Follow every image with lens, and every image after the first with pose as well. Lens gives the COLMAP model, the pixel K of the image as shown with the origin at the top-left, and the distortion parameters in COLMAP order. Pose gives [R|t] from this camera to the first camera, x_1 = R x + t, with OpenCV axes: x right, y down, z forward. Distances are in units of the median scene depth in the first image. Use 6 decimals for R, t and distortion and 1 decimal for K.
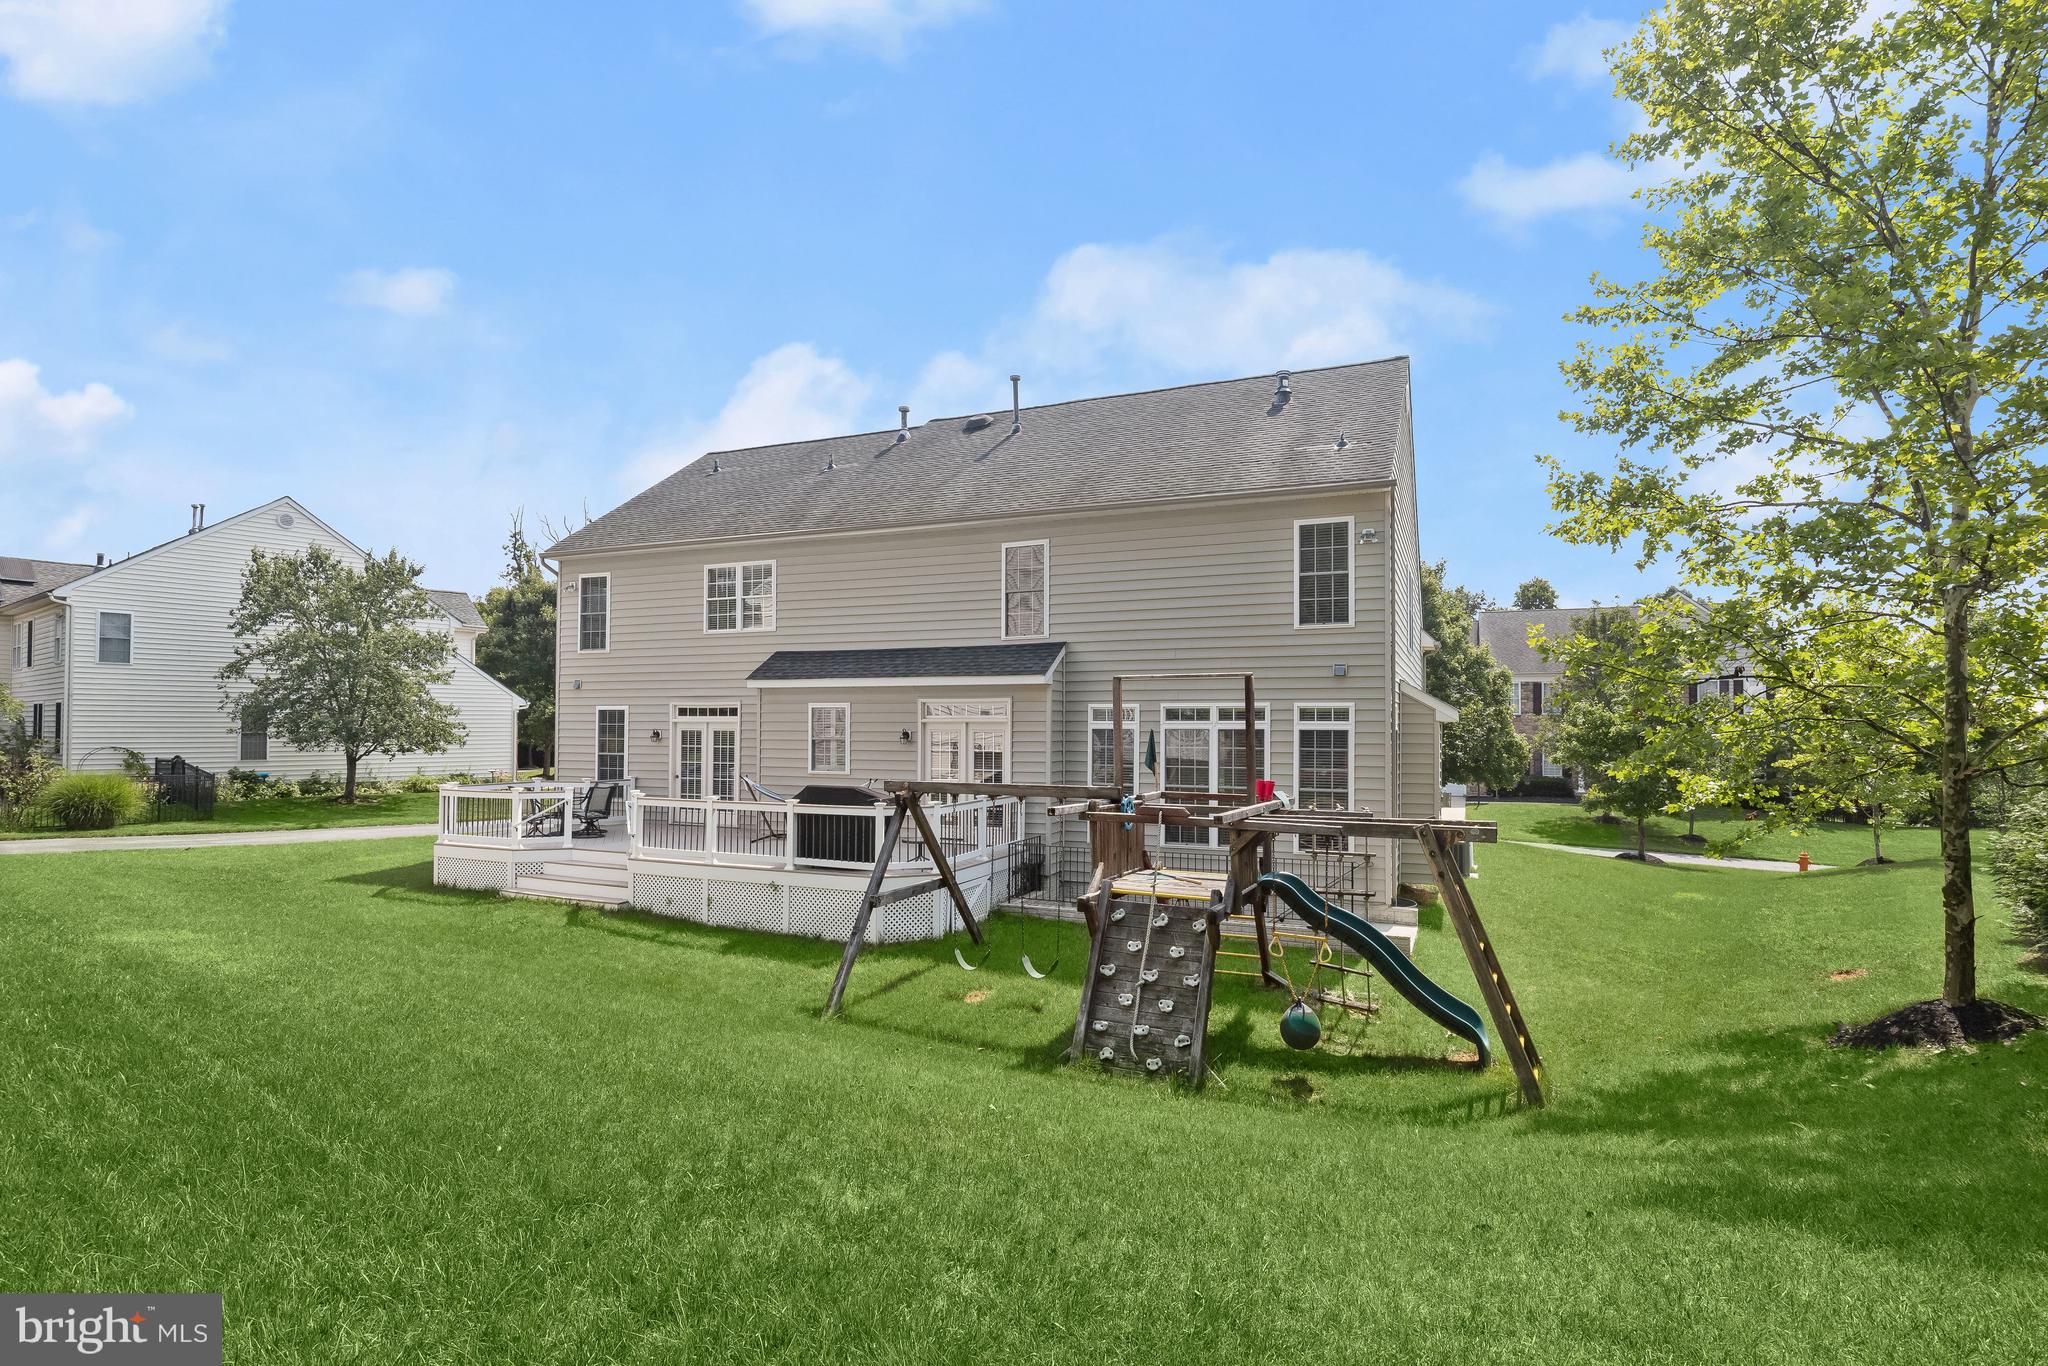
lens RADIAL K [[1035.2, 0, 1019.9], [0, 1035.2, 708.7], [0, 0, 1]] dist [0.002065, 0.000190]
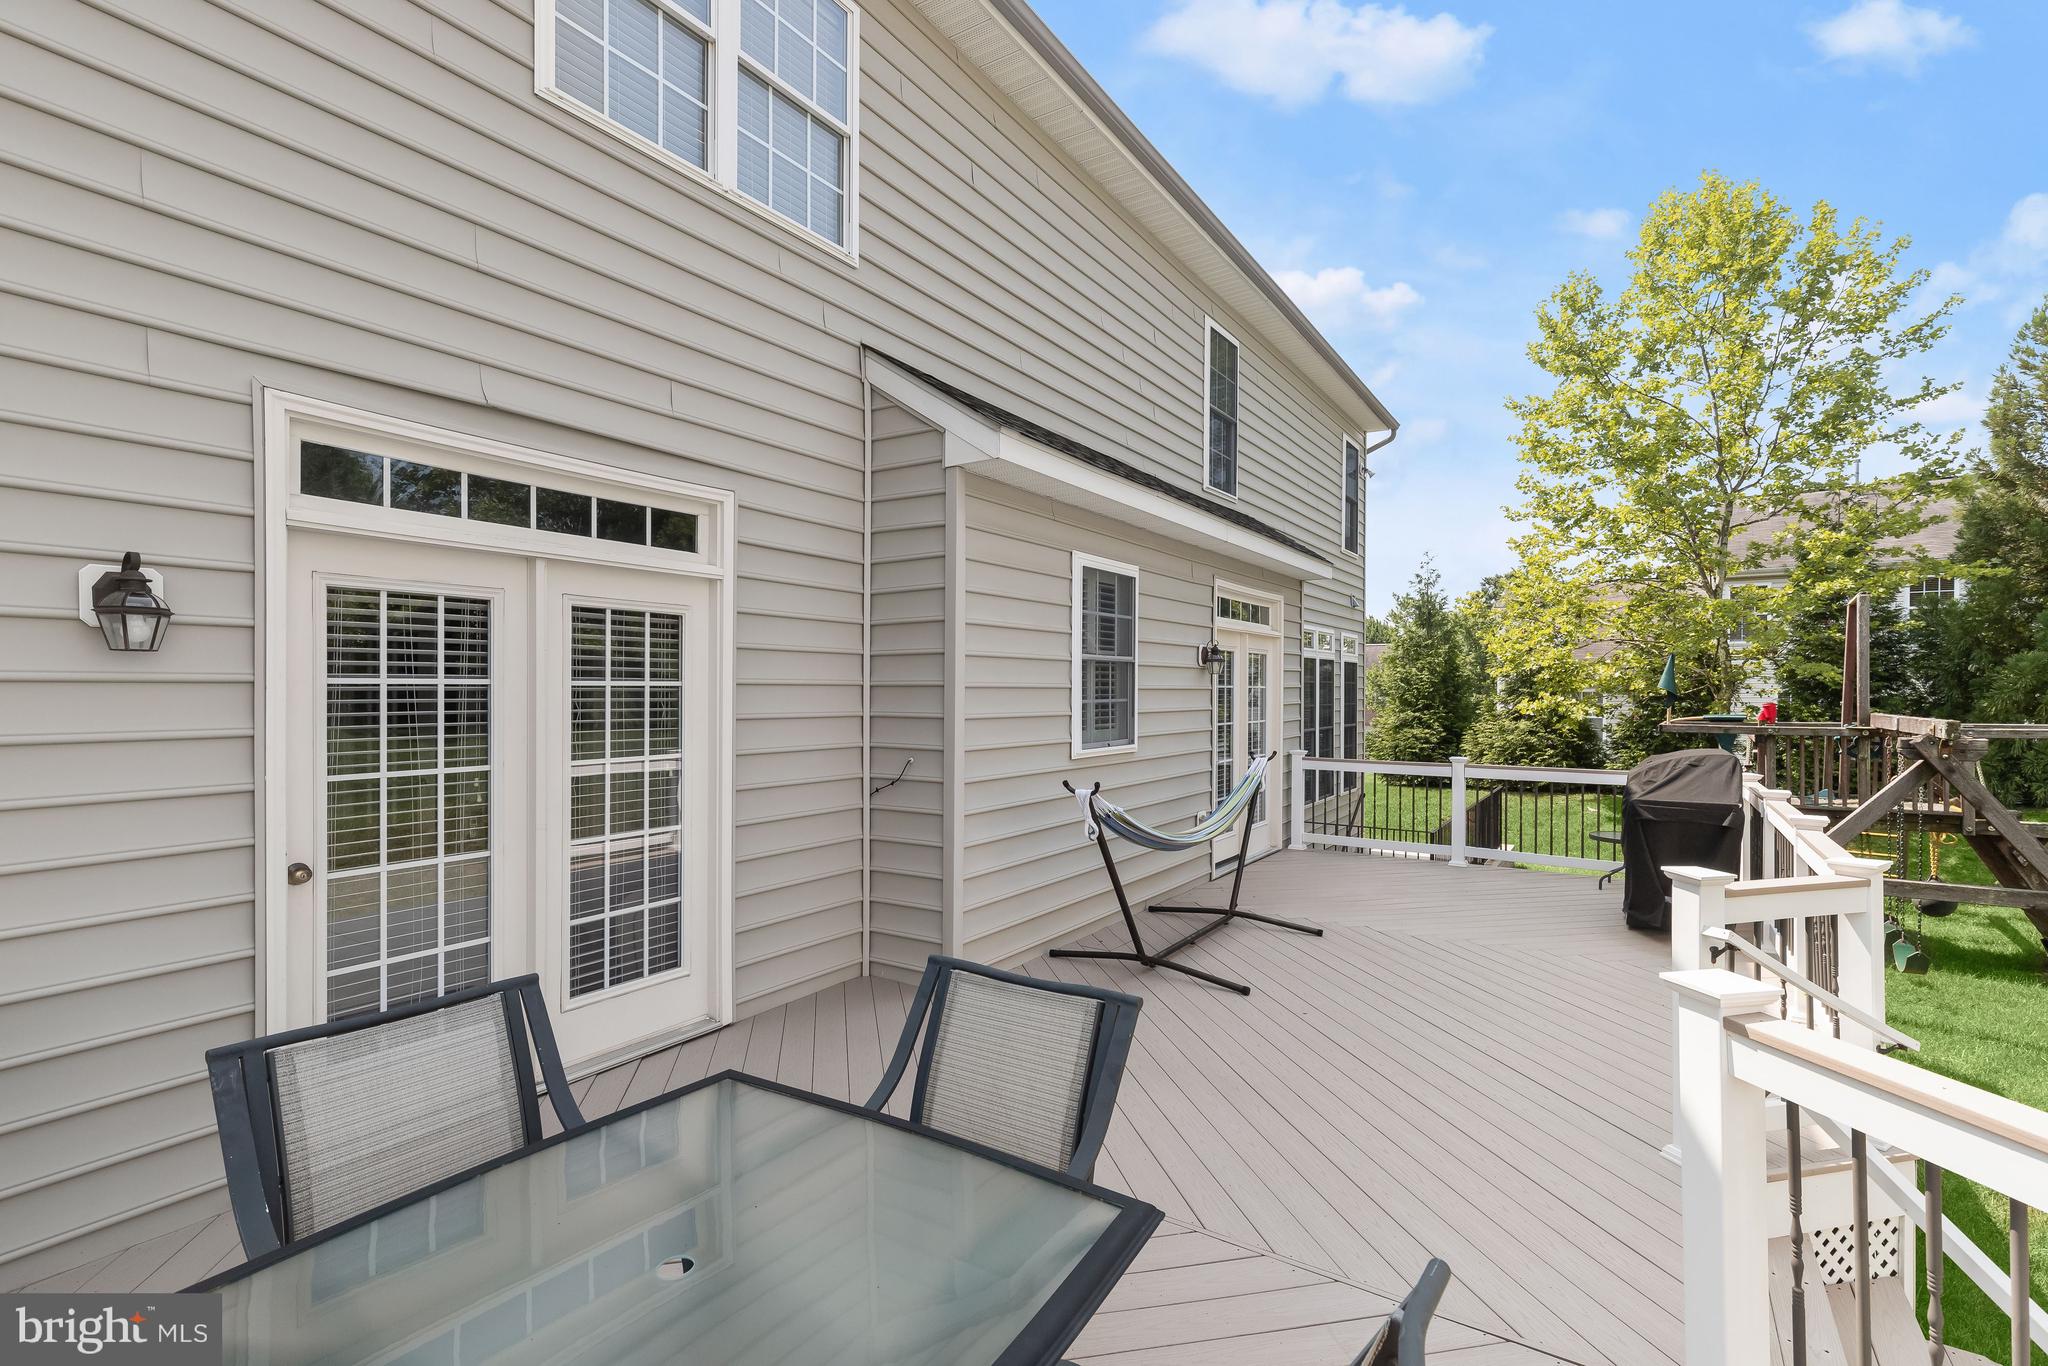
lens RADIAL K [[936.3, 0, 1033.3], [0, 936.3, 687.1], [0, 0, 1]] dist [0.002030, 0.000071]
pose [[0.159812, -0.005660, 0.987131, -0.505214], [-0.027232, 0.999578, 0.010140, 0.036084], [-0.986772, -0.028502, 0.159590, 0.959475]]
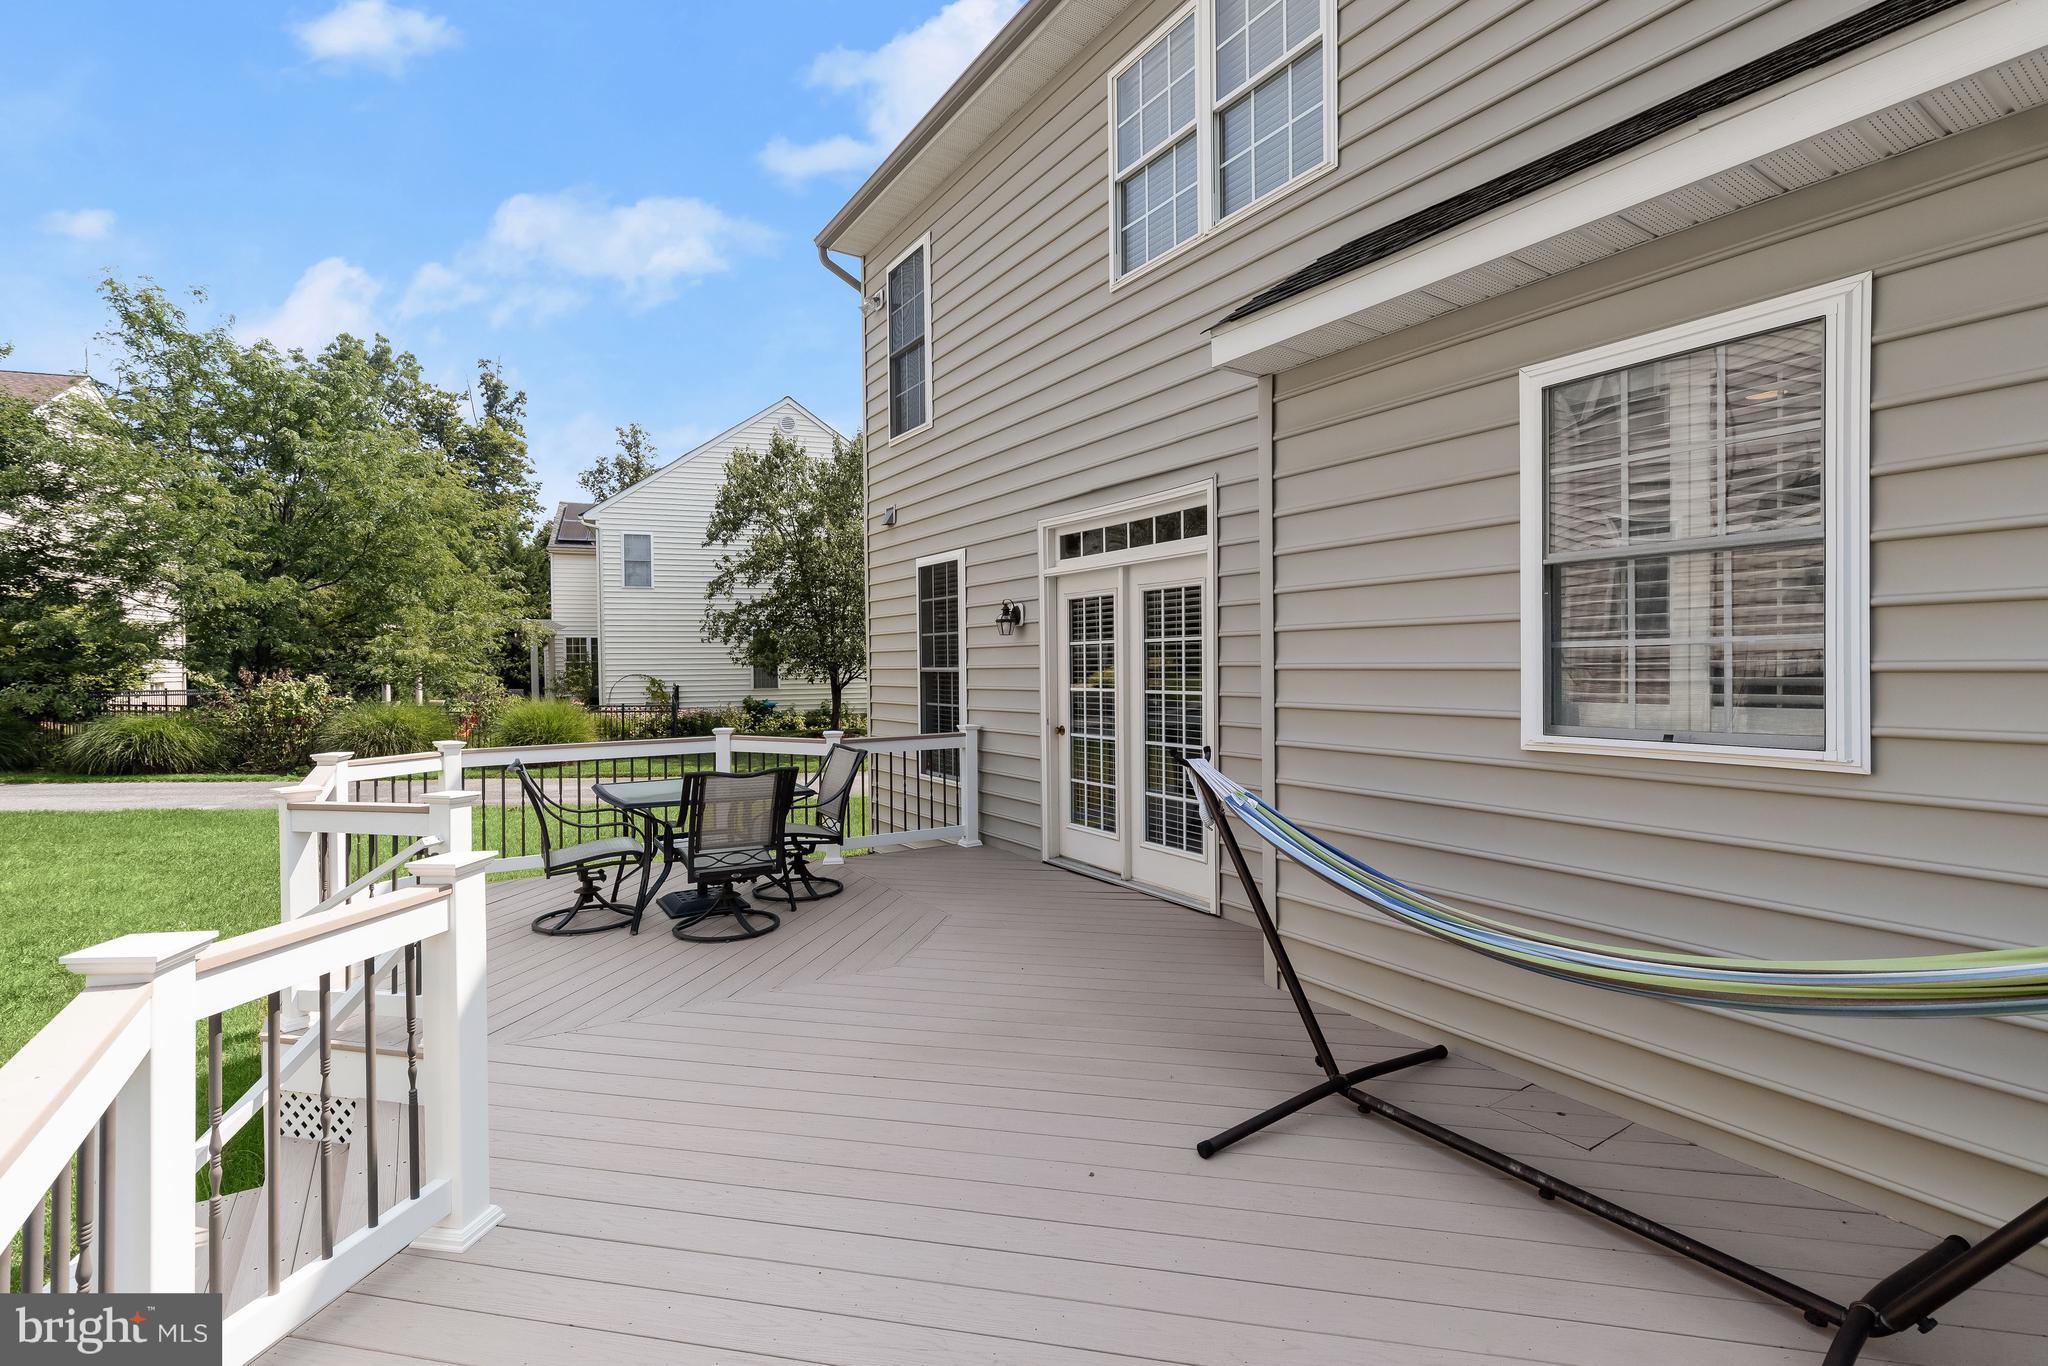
lens RADIAL K [[911.7, 0, 1024.0], [0, 911.7, 683.0], [0, 0, 1]] dist [0.002184, 0.000469]
pose [[0.837975, -0.004449, -0.545690, -0.188486], [0.027088, 0.999073, 0.033452, 0.042886], [0.545036, -0.042814, 0.837319, 0.809440]]
